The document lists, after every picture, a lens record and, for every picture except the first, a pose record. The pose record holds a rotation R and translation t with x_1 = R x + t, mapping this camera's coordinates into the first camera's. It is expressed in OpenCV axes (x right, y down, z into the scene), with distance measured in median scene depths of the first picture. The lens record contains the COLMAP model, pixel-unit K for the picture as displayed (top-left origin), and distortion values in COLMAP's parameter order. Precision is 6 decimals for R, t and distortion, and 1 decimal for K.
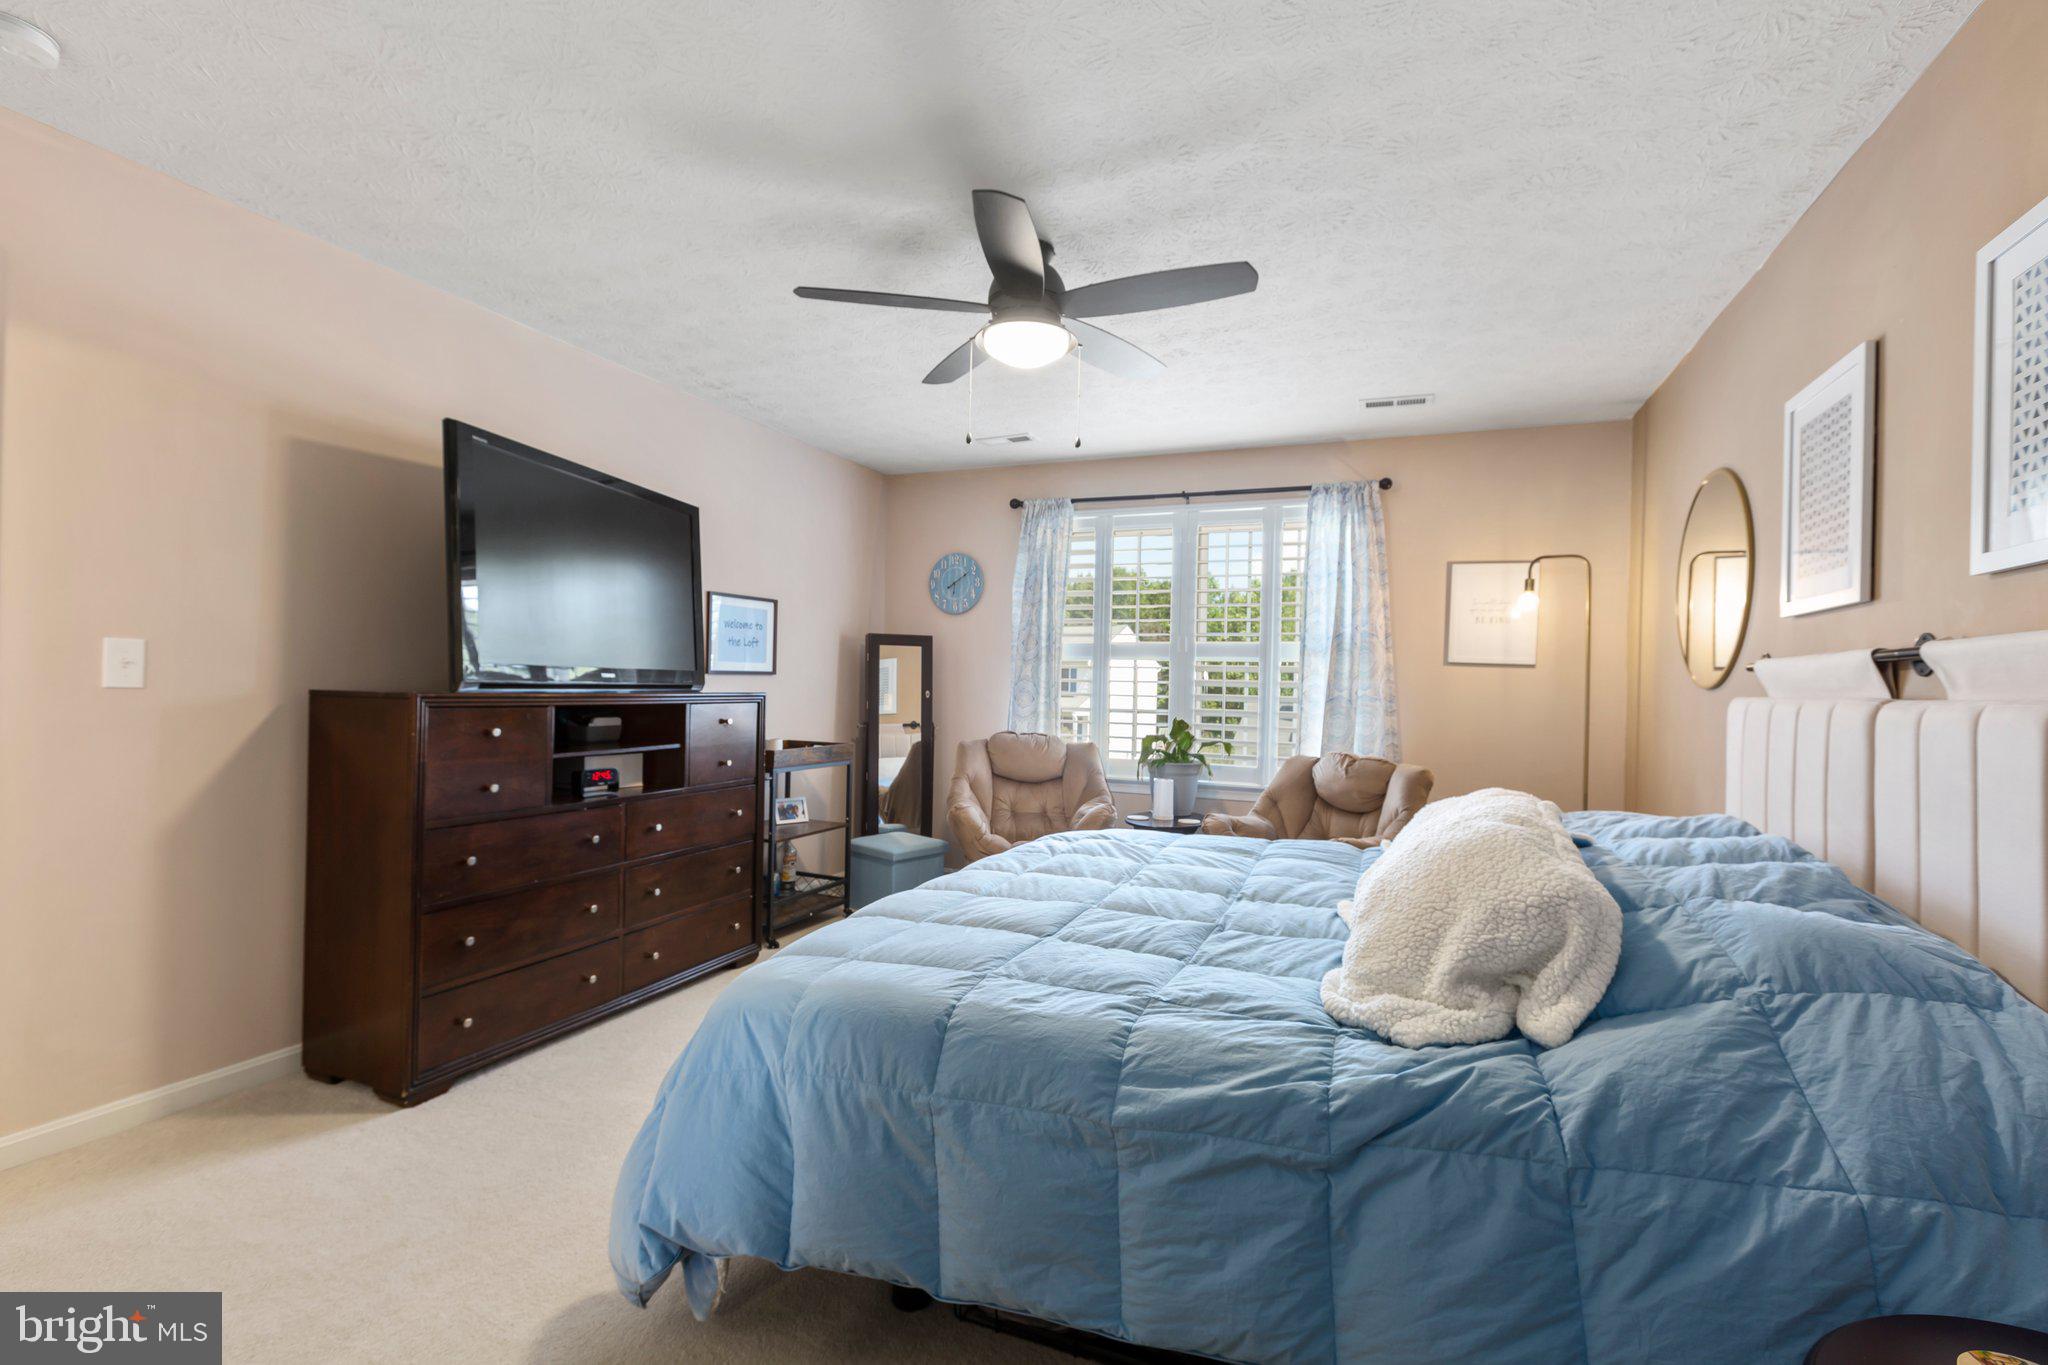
lens RADIAL K [[937.6, 0, 1025.6], [0, 937.6, 684.7], [0, 0, 1]] dist [-0.000355, -0.000015]
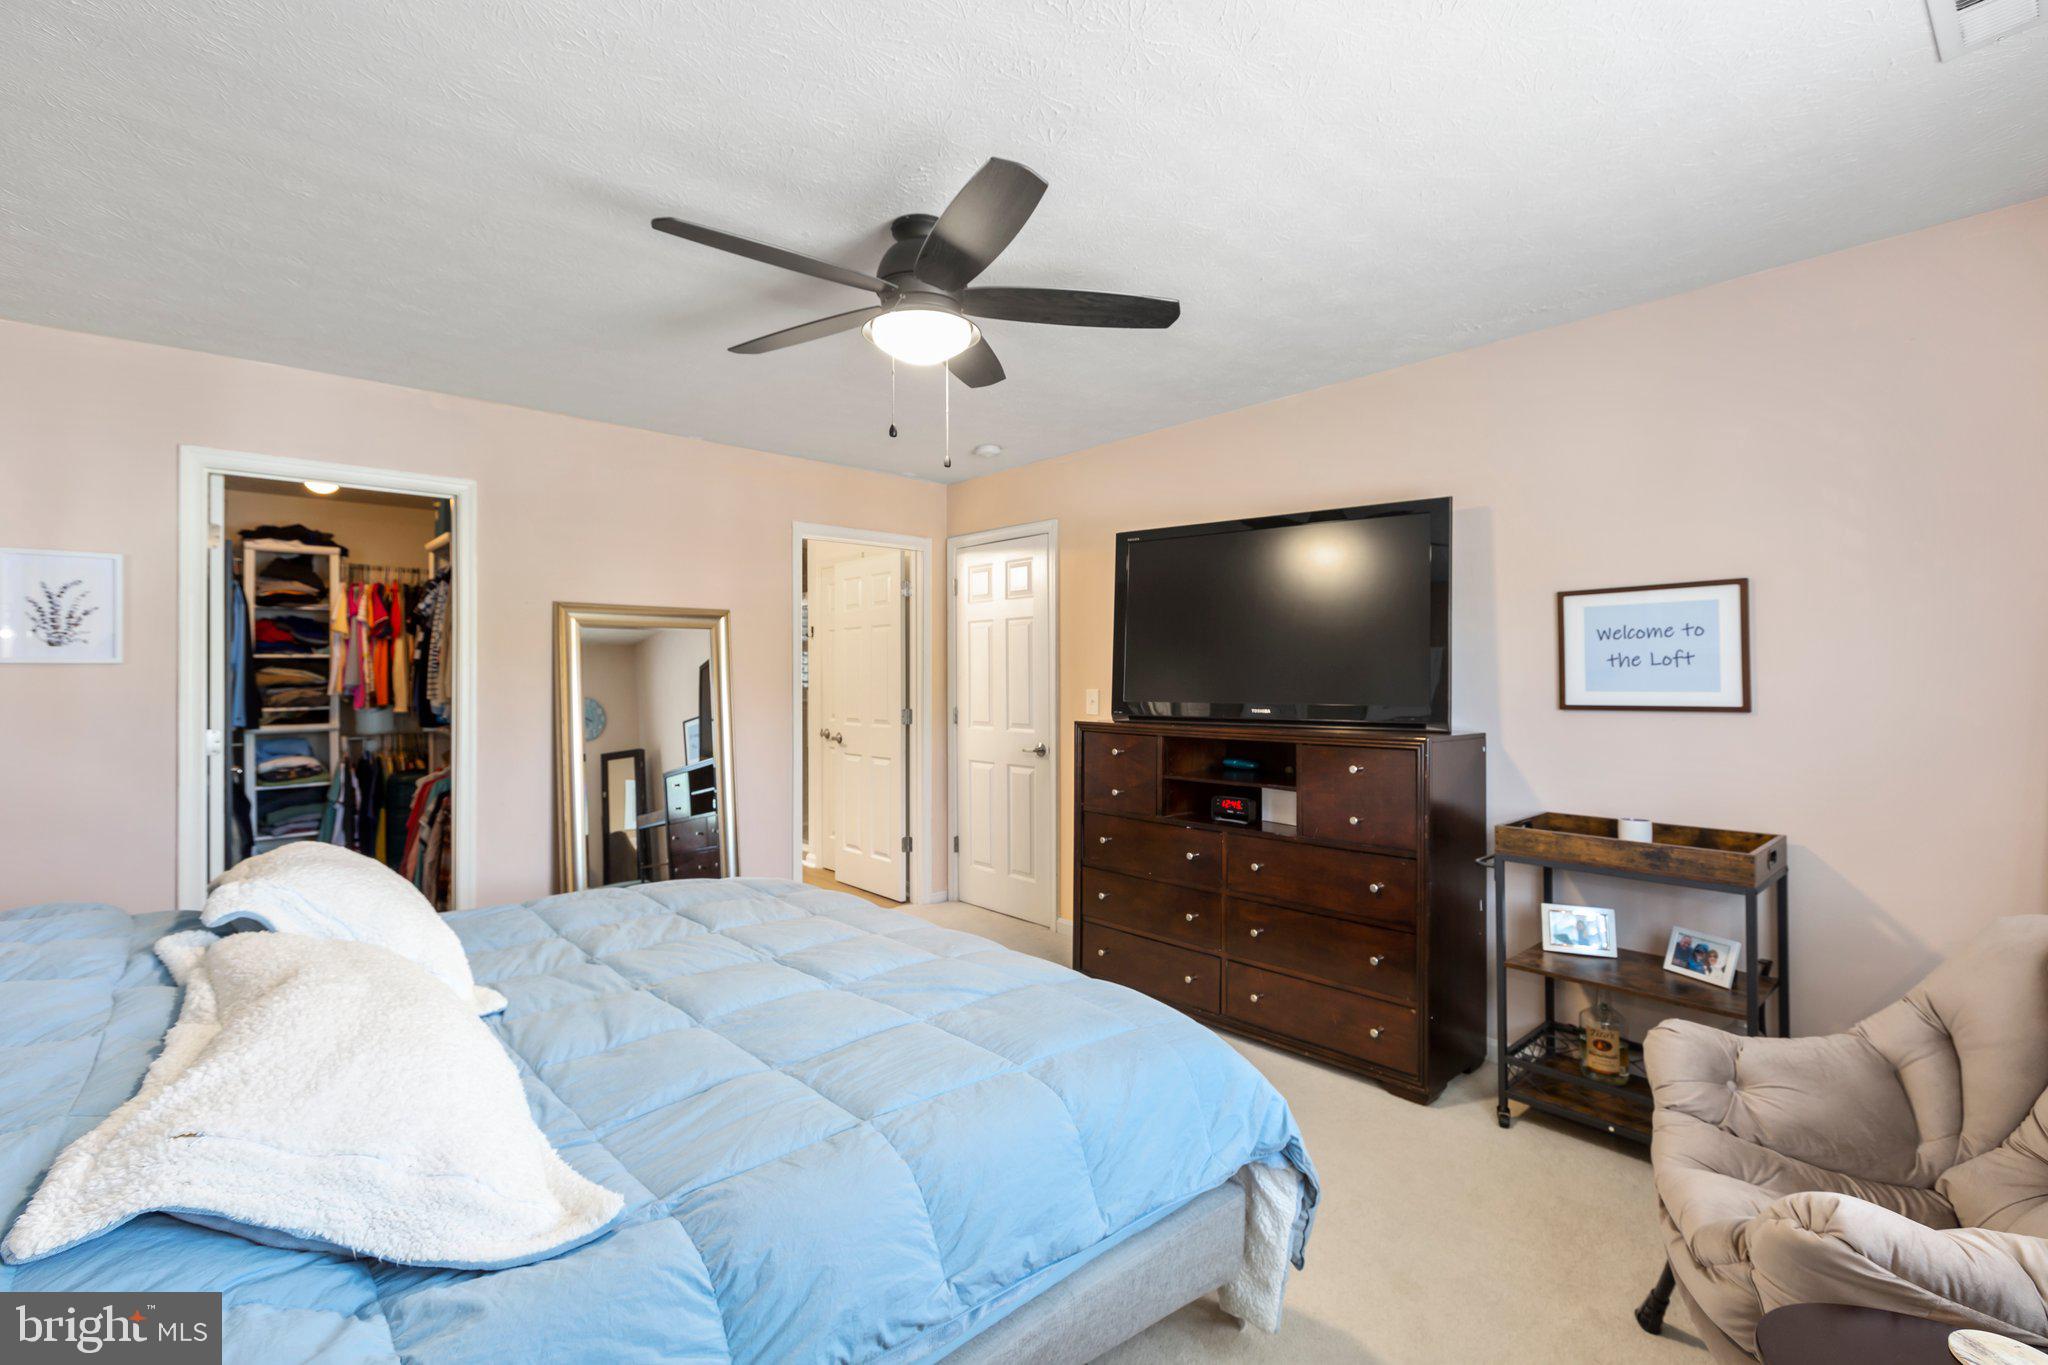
lens RADIAL K [[937.6, 0, 1023.9], [0, 937.6, 681.7], [0, 0, 1]] dist [-0.000355, -0.000015]
pose [[-0.424448, -0.014106, -0.905342, 0.439603], [-0.005647, 0.999900, -0.012932, -0.019780], [0.905435, -0.000376, -0.424485, 0.877751]]
